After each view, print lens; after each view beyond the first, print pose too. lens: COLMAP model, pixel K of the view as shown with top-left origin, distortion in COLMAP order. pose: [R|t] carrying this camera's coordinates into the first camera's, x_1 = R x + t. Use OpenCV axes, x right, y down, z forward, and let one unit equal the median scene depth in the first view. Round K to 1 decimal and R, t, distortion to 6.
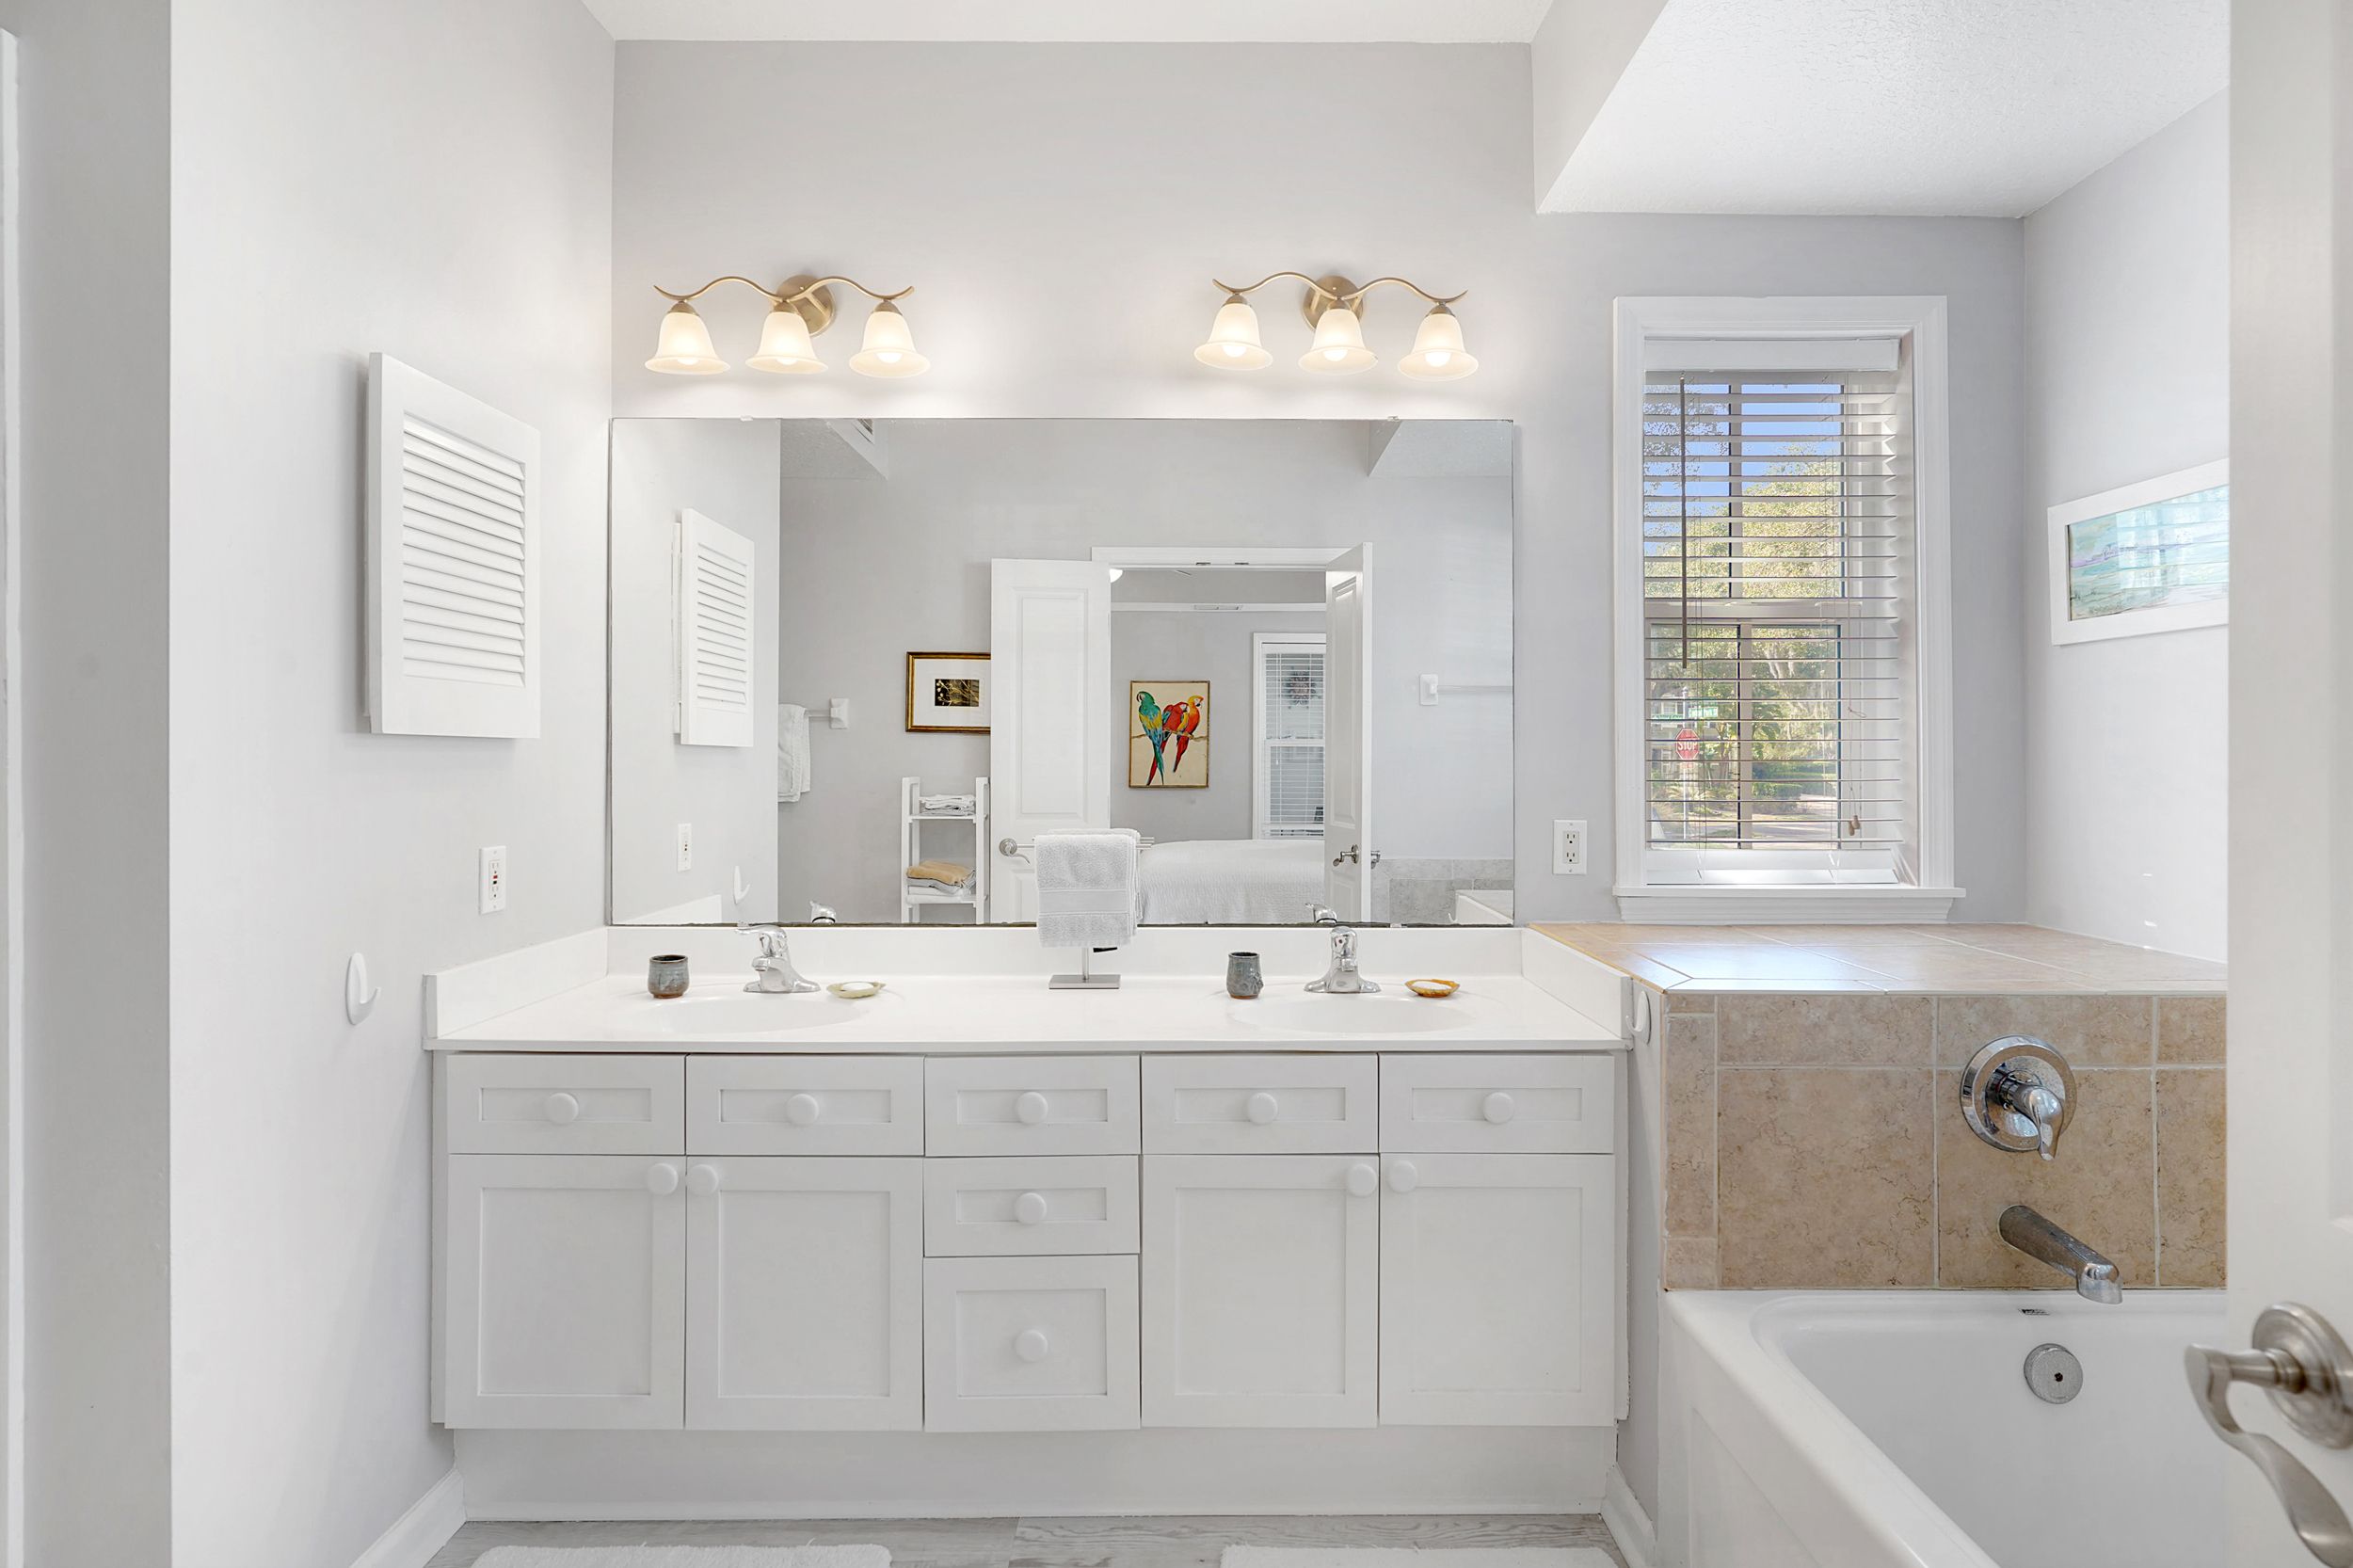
lens RADIAL K [[1138.6, 0, 1173.4], [0, 1138.6, 762.7], [0, 0, 1]] dist [-0.007666, 0.005978]
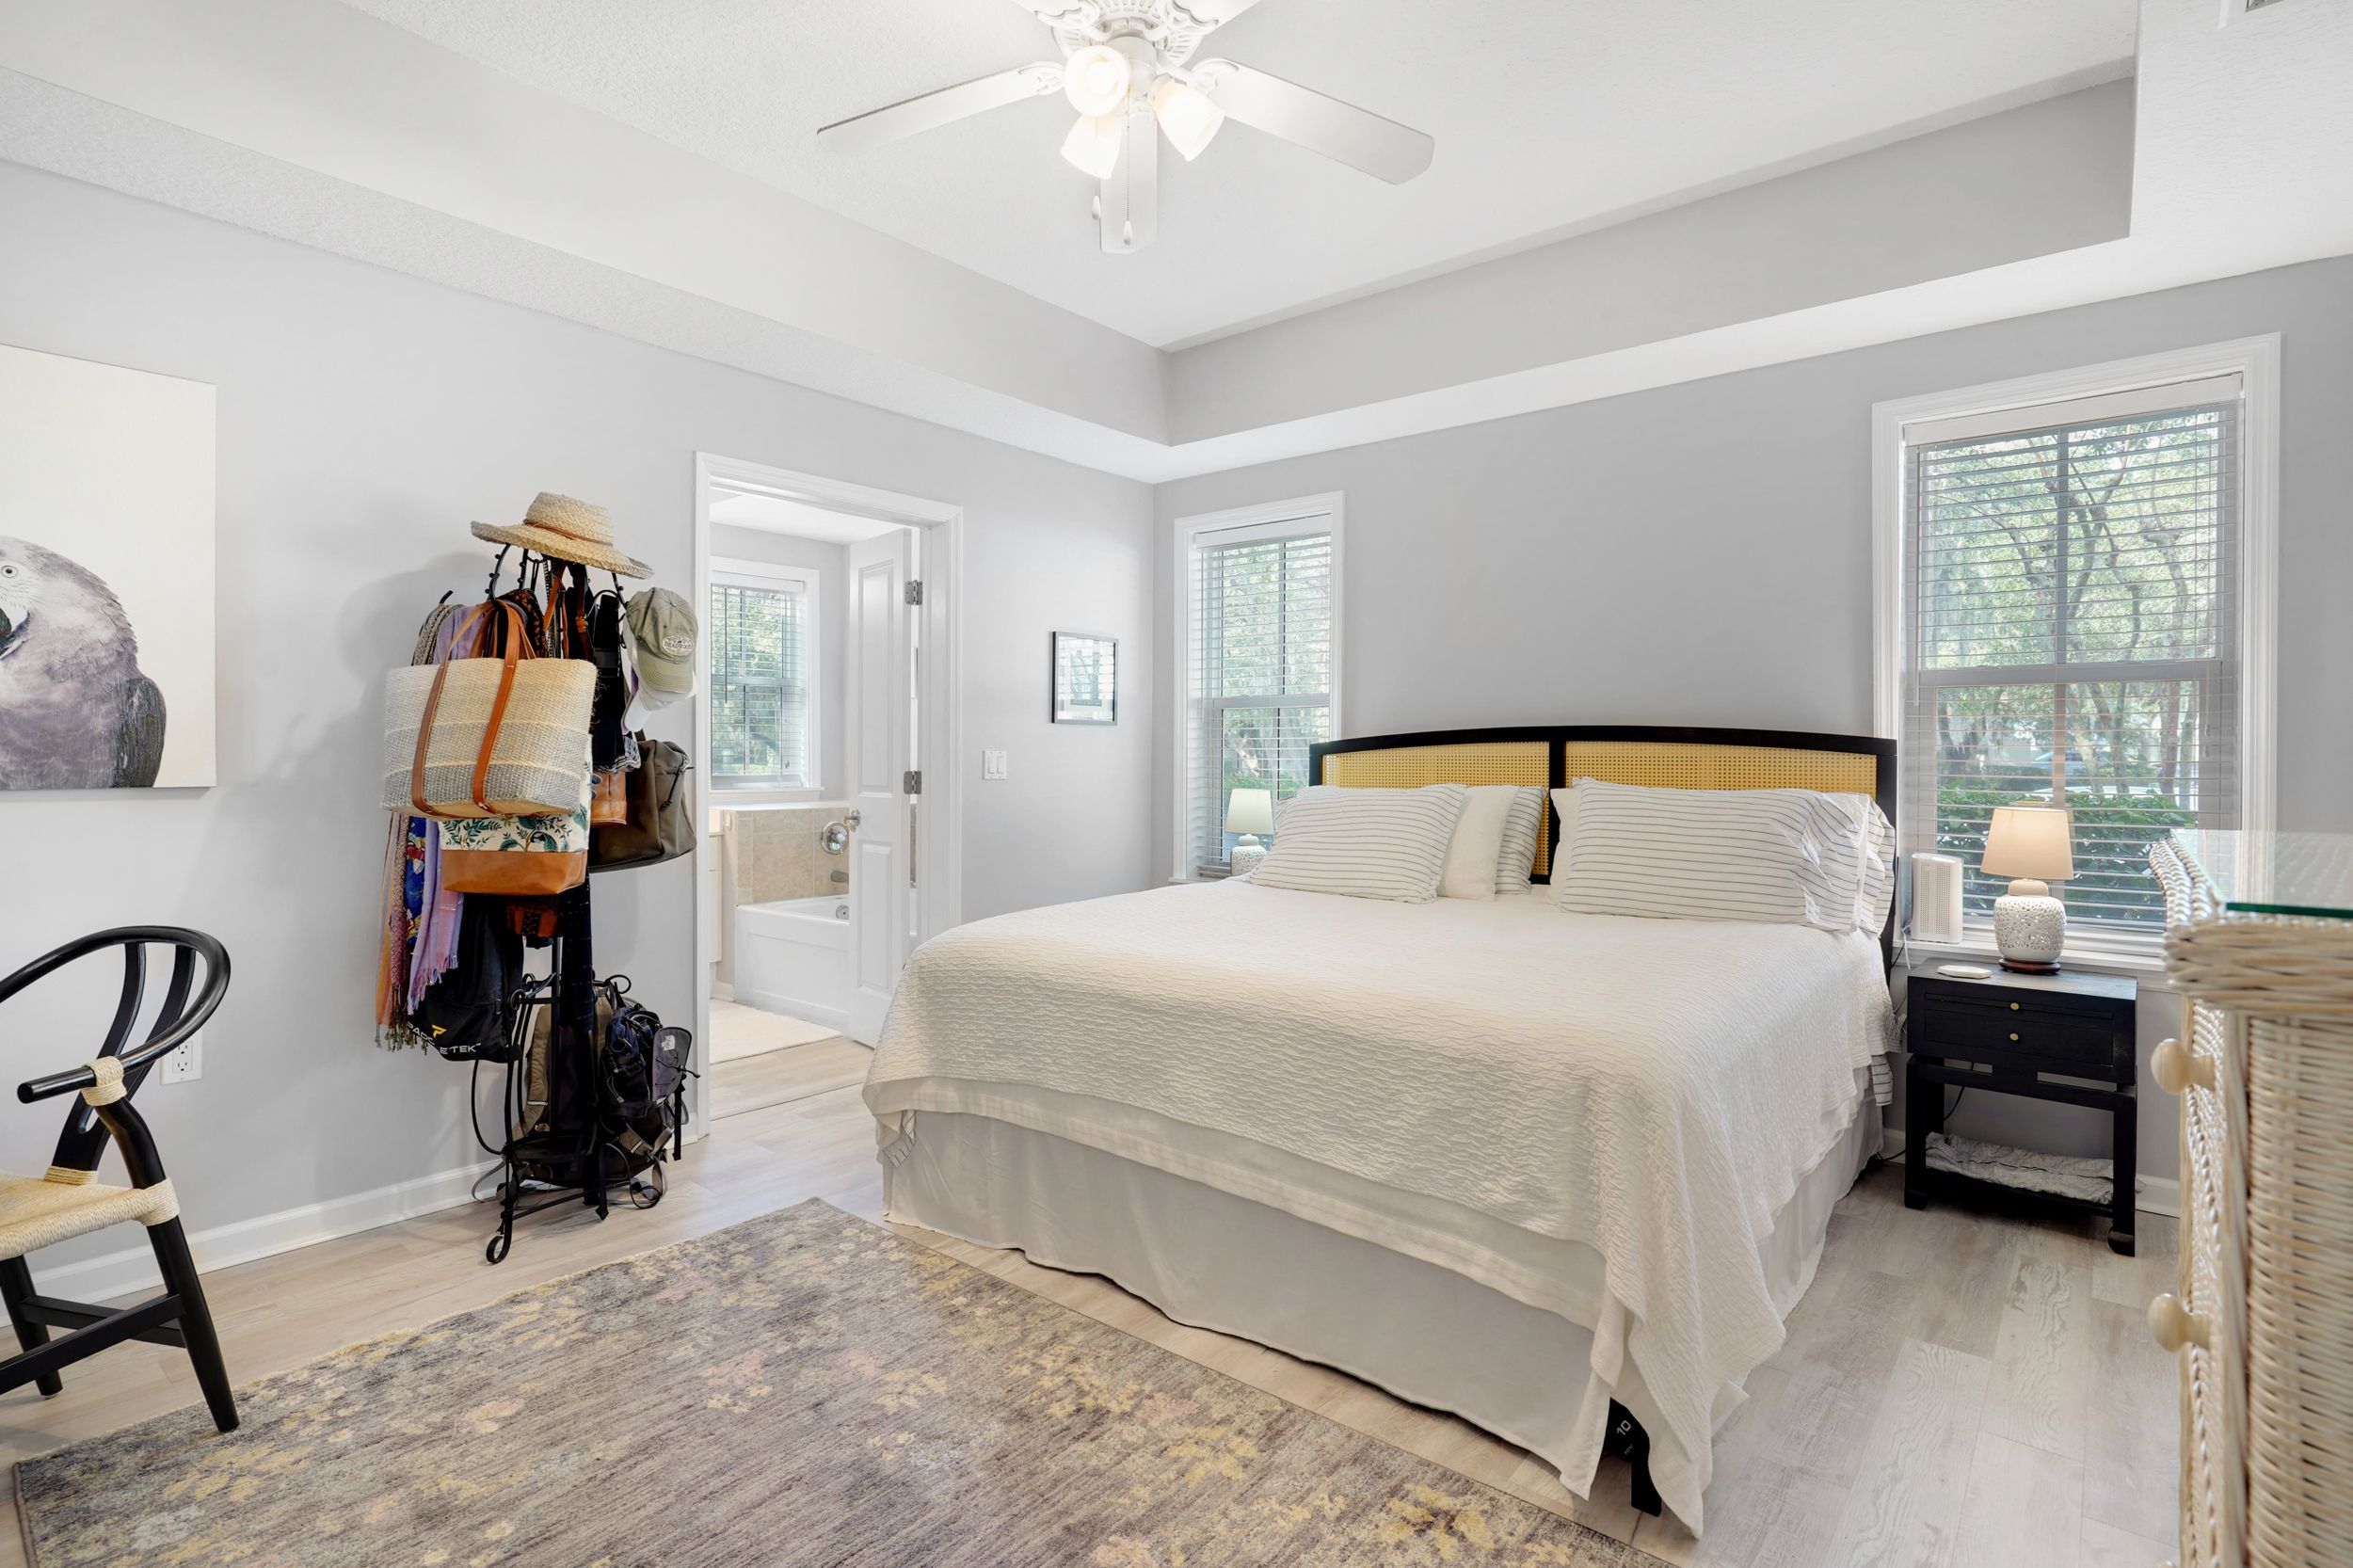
lens RADIAL K [[1138.6, 0, 1177.3], [0, 1138.6, 769.8], [0, 0, 1]] dist [-0.007666, 0.005978]
pose [[0.630769, -0.011801, 0.775881, -0.917302], [0.001480, 0.999901, 0.014005, 0.034761], [-0.775969, -0.007686, 0.630724, -1.425981]]
